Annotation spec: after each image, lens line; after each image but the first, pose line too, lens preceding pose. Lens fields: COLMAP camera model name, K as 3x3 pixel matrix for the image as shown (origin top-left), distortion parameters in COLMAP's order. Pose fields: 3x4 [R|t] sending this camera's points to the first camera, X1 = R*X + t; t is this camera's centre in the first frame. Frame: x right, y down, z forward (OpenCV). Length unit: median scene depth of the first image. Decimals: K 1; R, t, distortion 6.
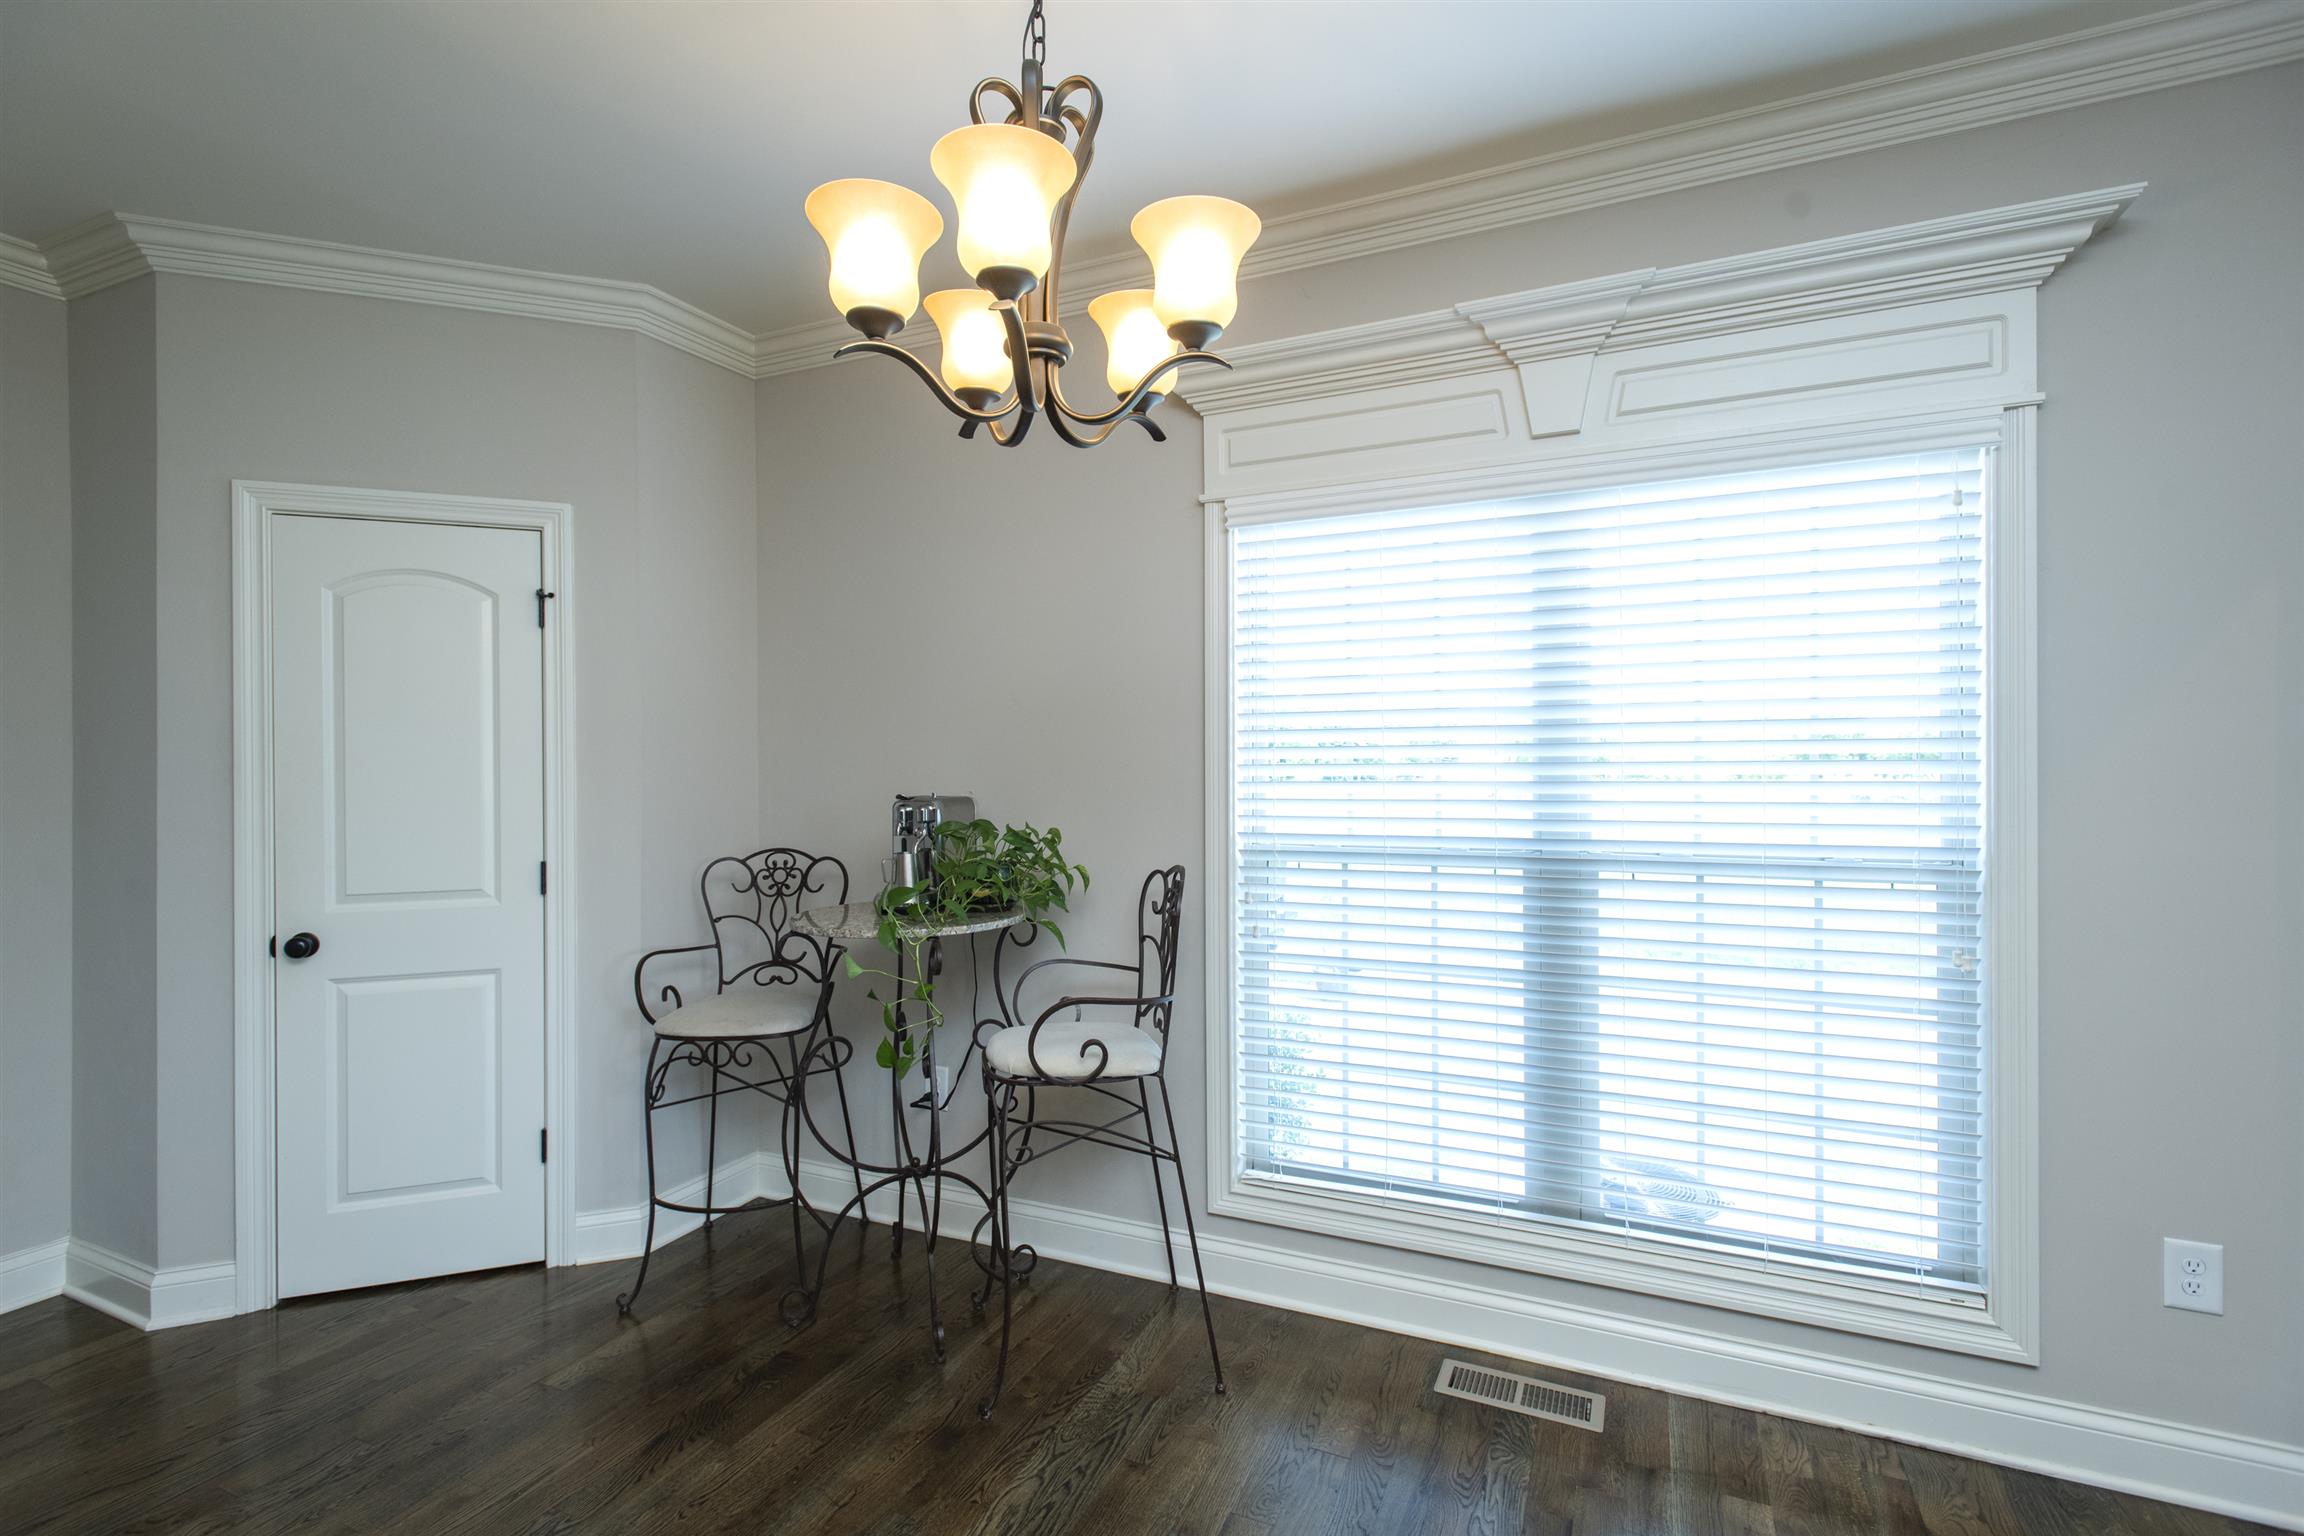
lens RADIAL K [[1058.4, 0, 1163.5], [0, 1058.4, 754.1], [0, 0, 1]] dist [0.015626, -0.003346]
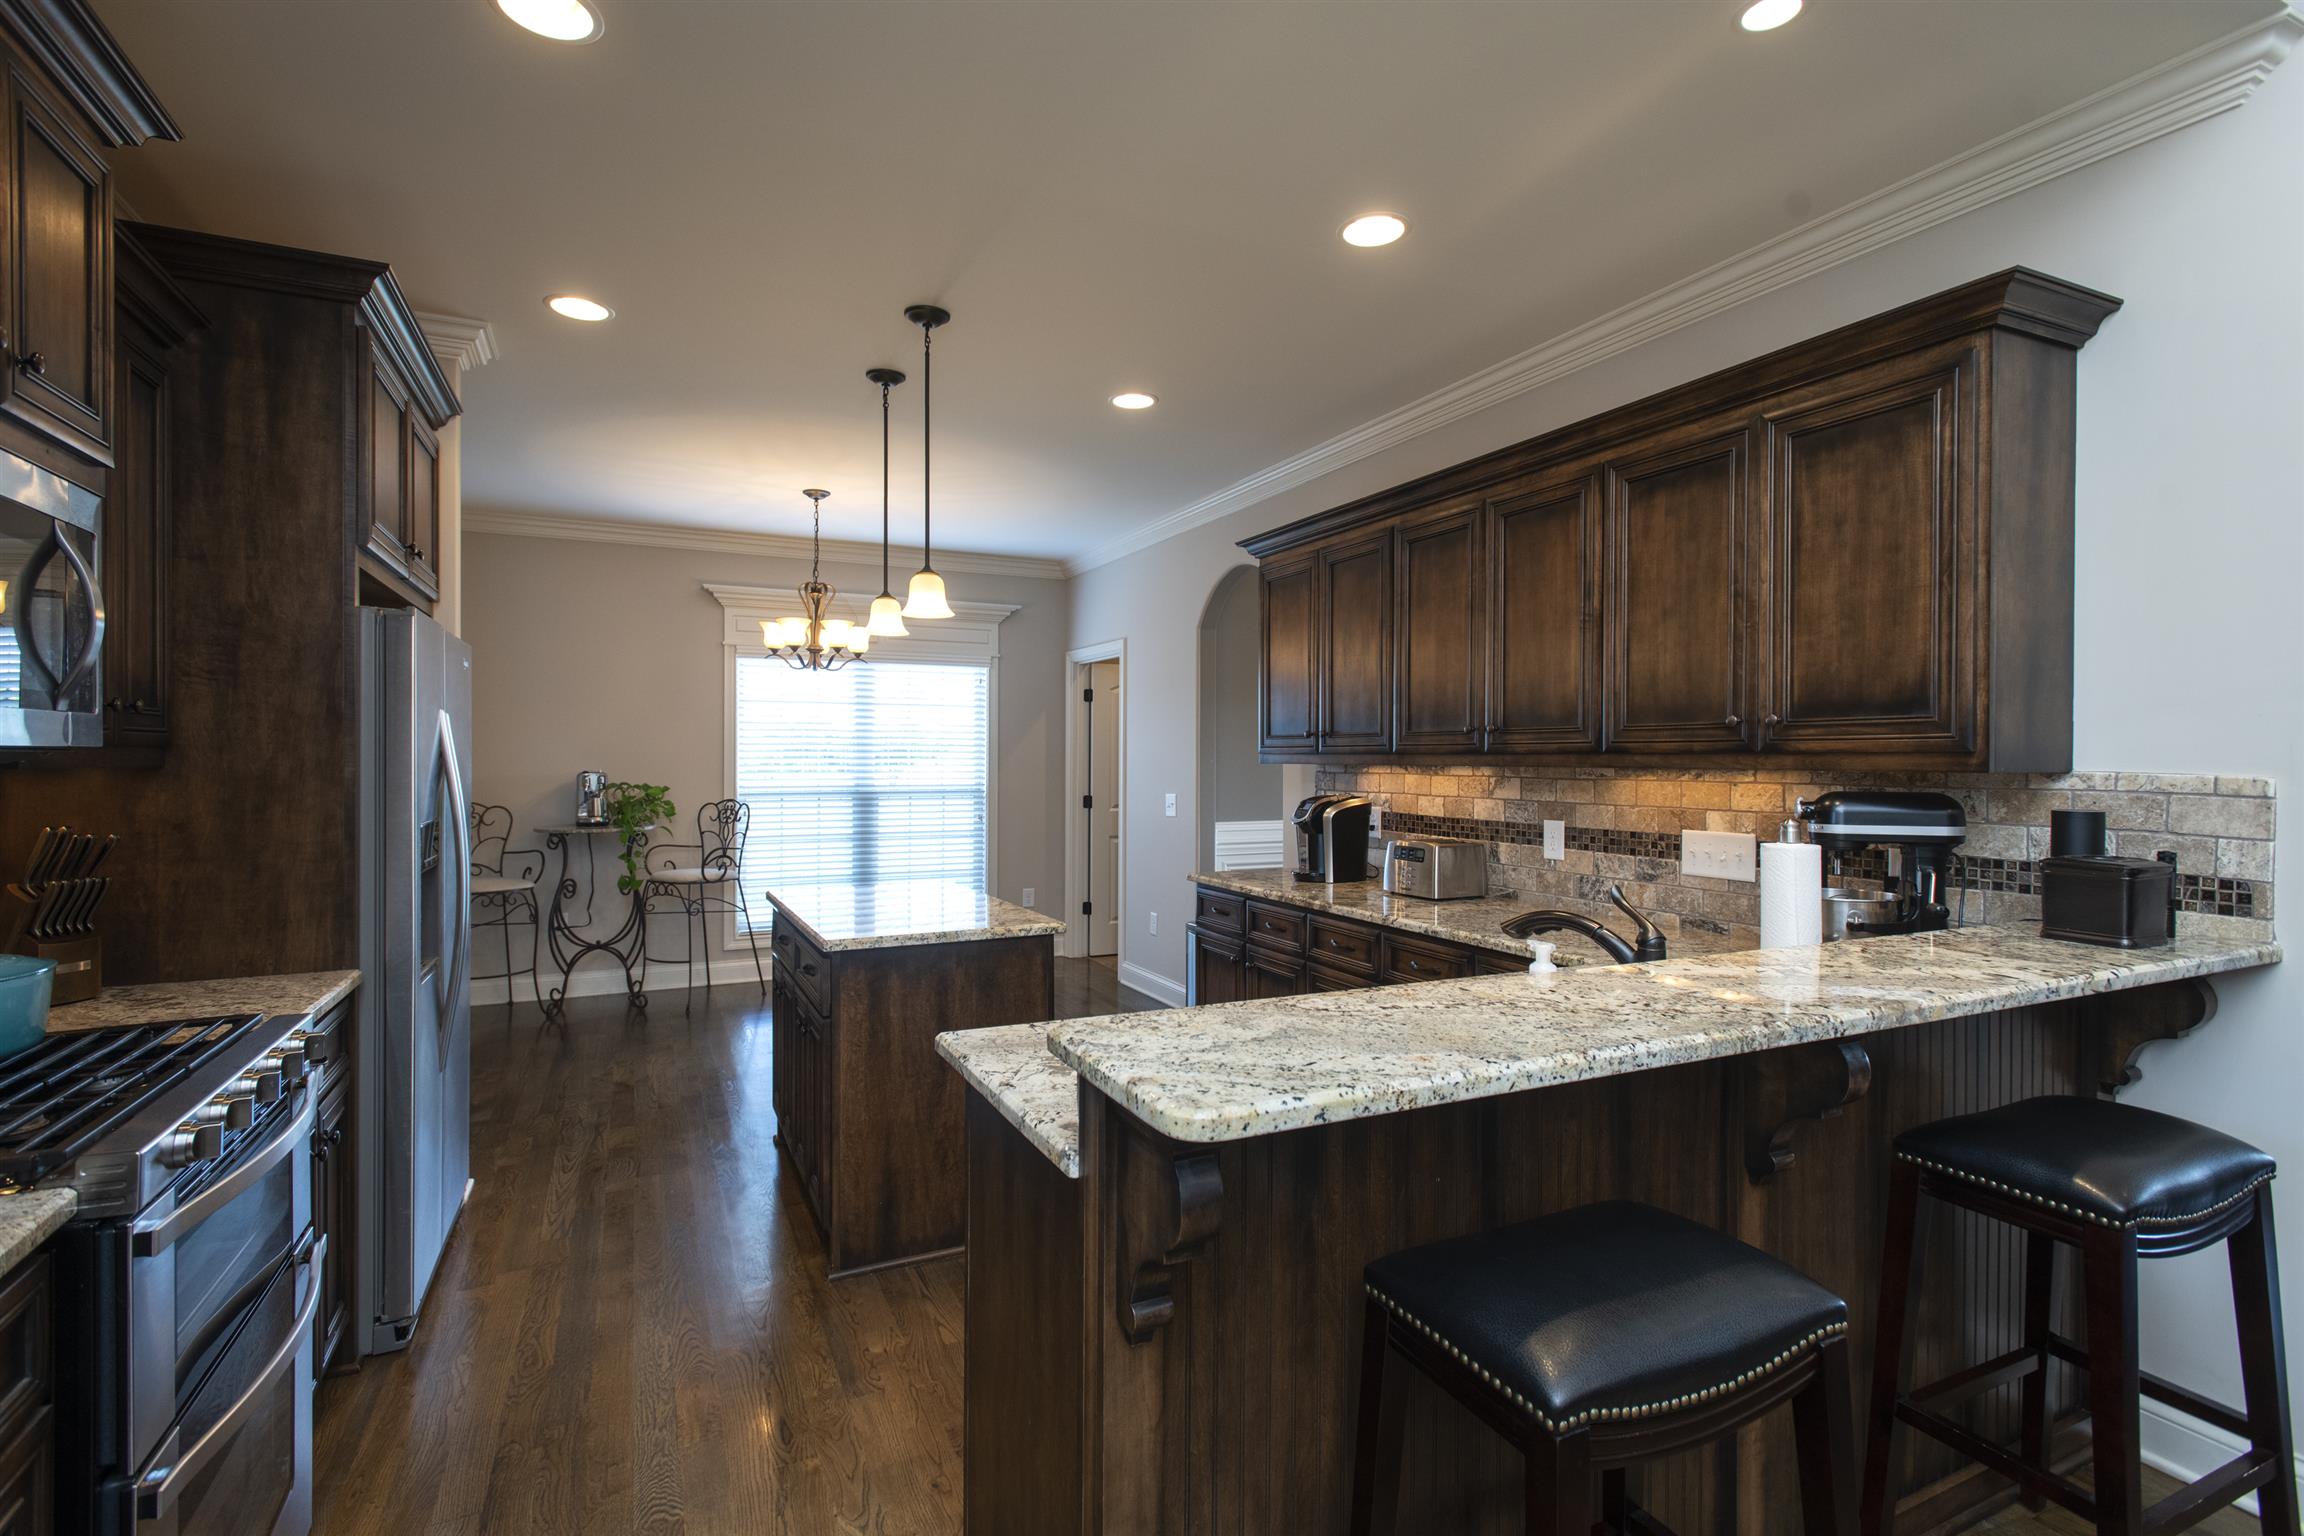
lens RADIAL K [[1058.4, 0, 1139.2], [0, 1058.4, 753.2], [0, 0, 1]] dist [0.015626, -0.003346]
pose [[0.643625, 0.010894, 0.765263, -1.270859], [-0.013062, 0.999909, -0.003248, -0.004694], [-0.765229, -0.007905, 0.643709, -1.314679]]
